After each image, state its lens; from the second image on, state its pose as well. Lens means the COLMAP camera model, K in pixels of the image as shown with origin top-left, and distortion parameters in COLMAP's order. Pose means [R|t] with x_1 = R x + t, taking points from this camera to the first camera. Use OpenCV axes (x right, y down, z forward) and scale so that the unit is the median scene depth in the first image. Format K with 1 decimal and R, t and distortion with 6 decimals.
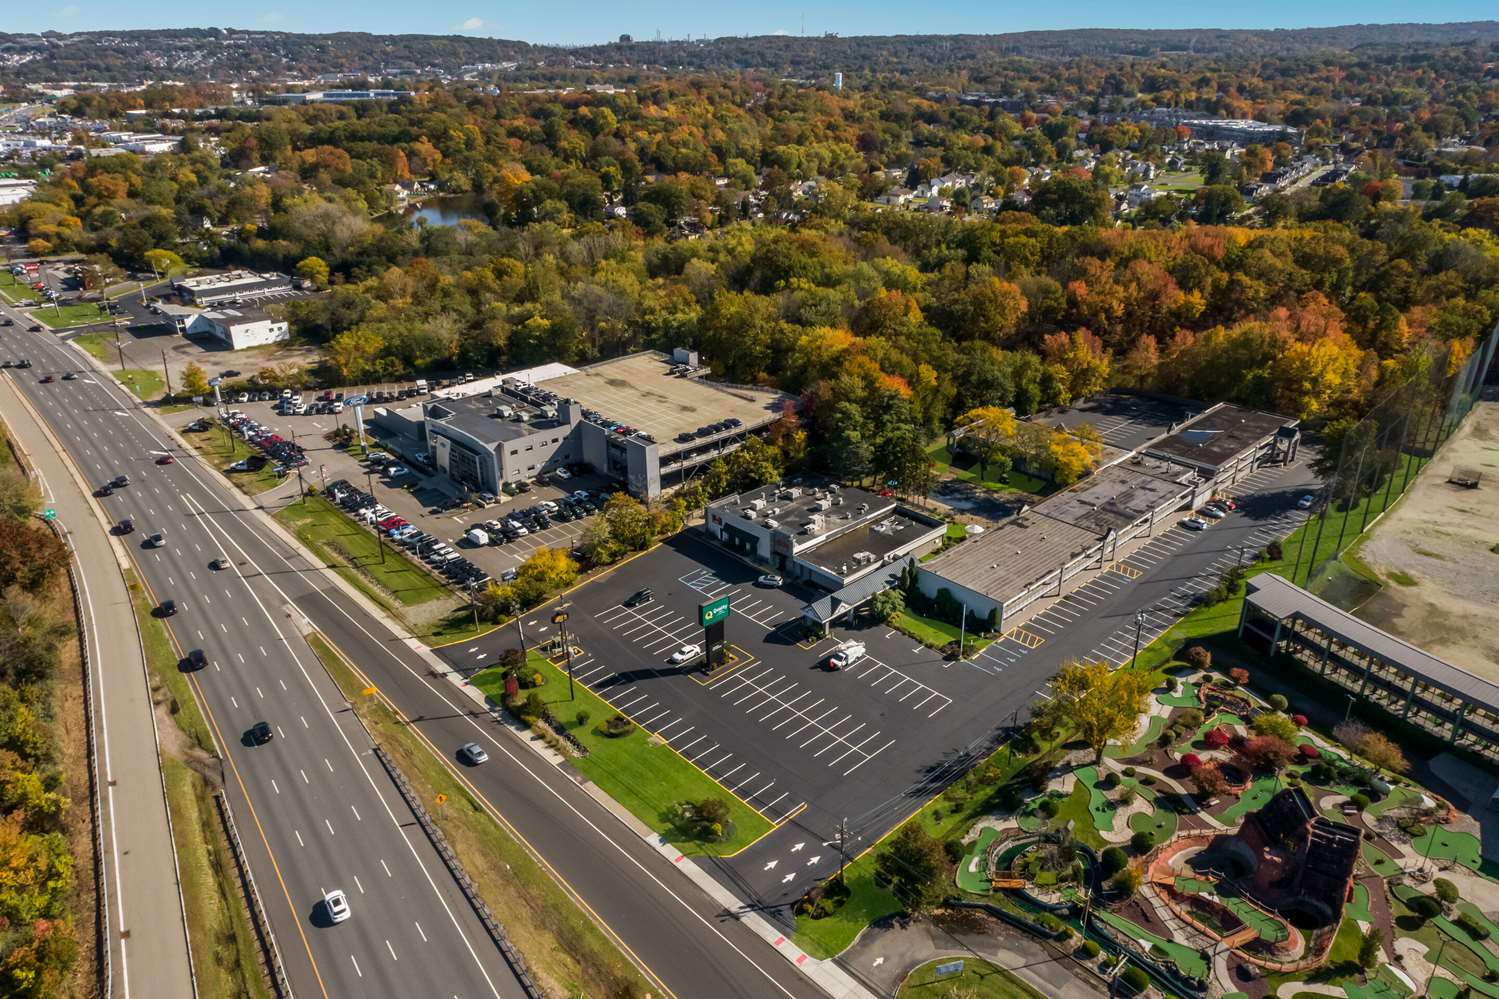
lens RADIAL K [[975.4, 0, 769.5], [0, 975.4, 499.8], [0, 0, 1]] dist [0.018296, 0.000364]
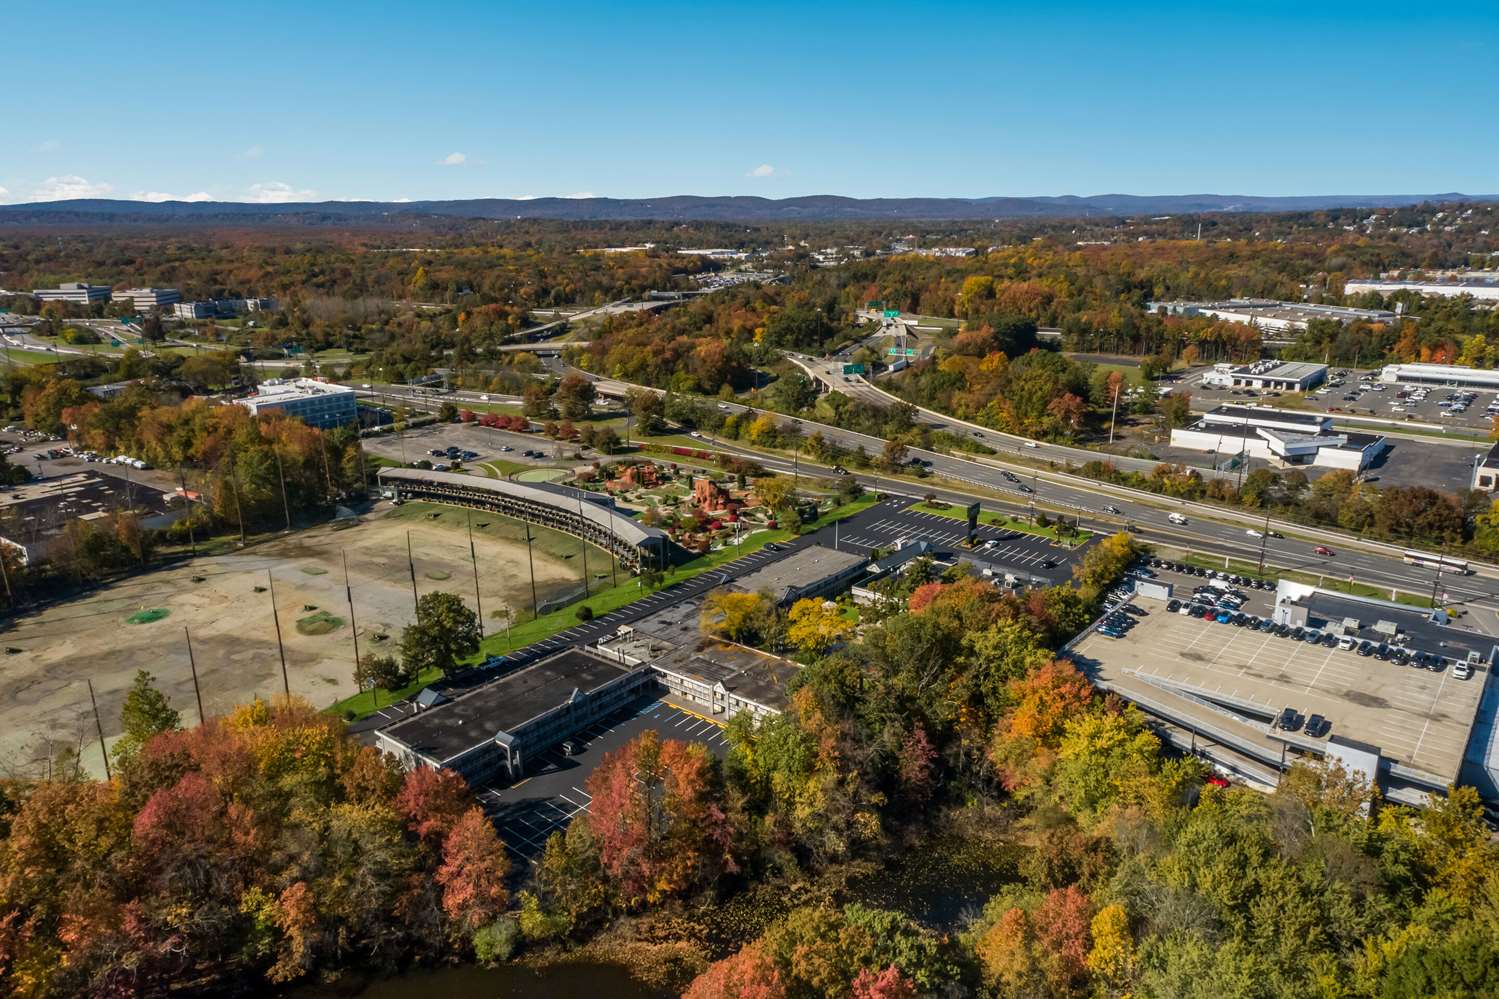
lens RADIAL K [[1023.6, 0, 768.0], [0, 1023.6, 497.7], [0, 0, 1]] dist [0.010932, 0.001813]
pose [[-0.991504, 0.045520, -0.121852, 0.486320], [-0.044765, 0.760140, 0.648215, -0.987106], [0.122131, 0.648162, -0.751644, 2.086352]]
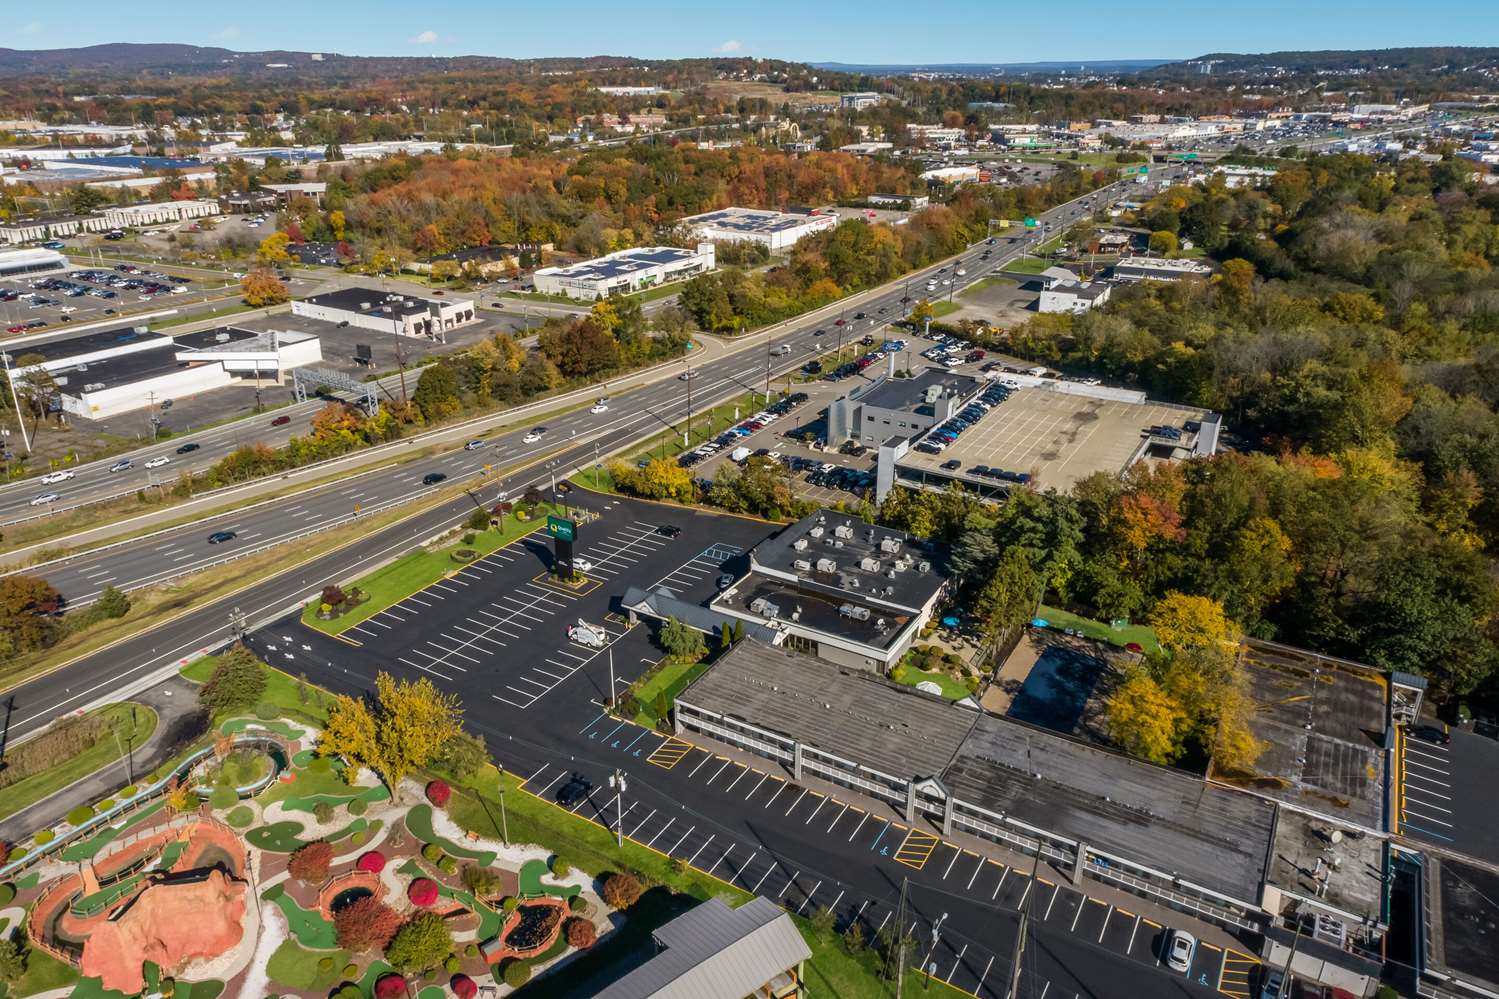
lens RADIAL K [[1042.9, 0, 750.7], [0, 1042.9, 454.7], [0, 0, 1]] dist [0.024571, 0.005064]
pose [[0.259123, 0.338546, -0.904568, 0.889843], [-0.402478, 0.889215, 0.217505, -0.255866], [0.877990, 0.307708, 0.366673, 0.647795]]
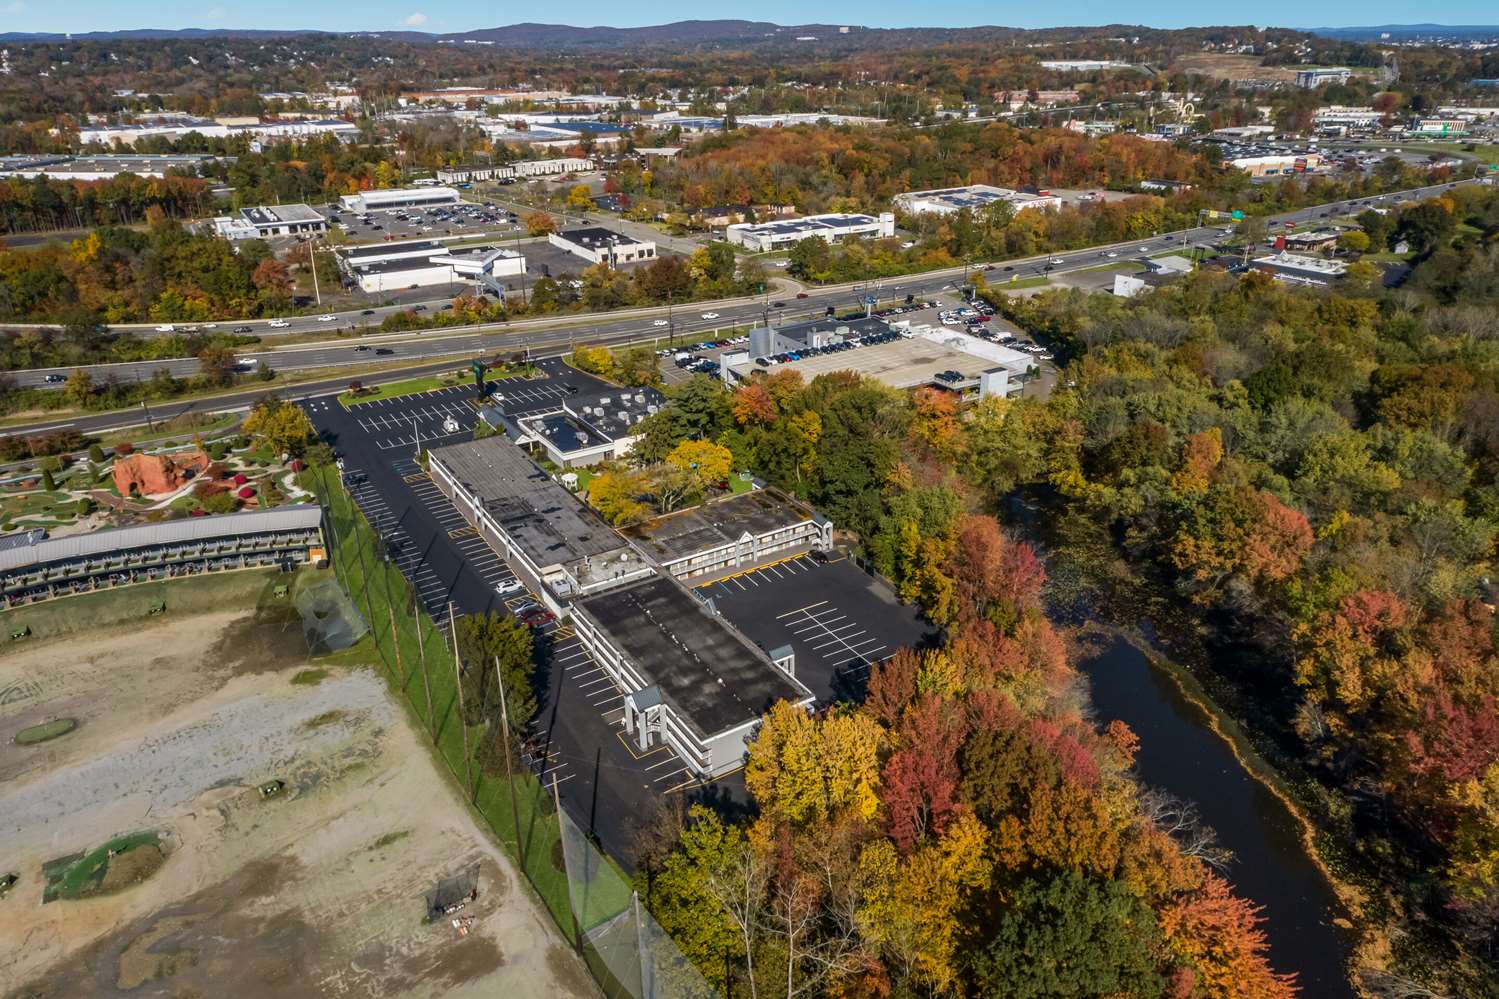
lens RADIAL K [[1023.6, 0, 768.0], [0, 1023.6, 497.7], [0, 0, 1]] dist [0.010932, 0.001813]
pose [[-0.192237, 0.406374, -0.893256, 1.390261], [-0.403943, 0.796778, 0.449415, -0.648874], [0.894357, 0.447219, 0.010982, 1.363135]]
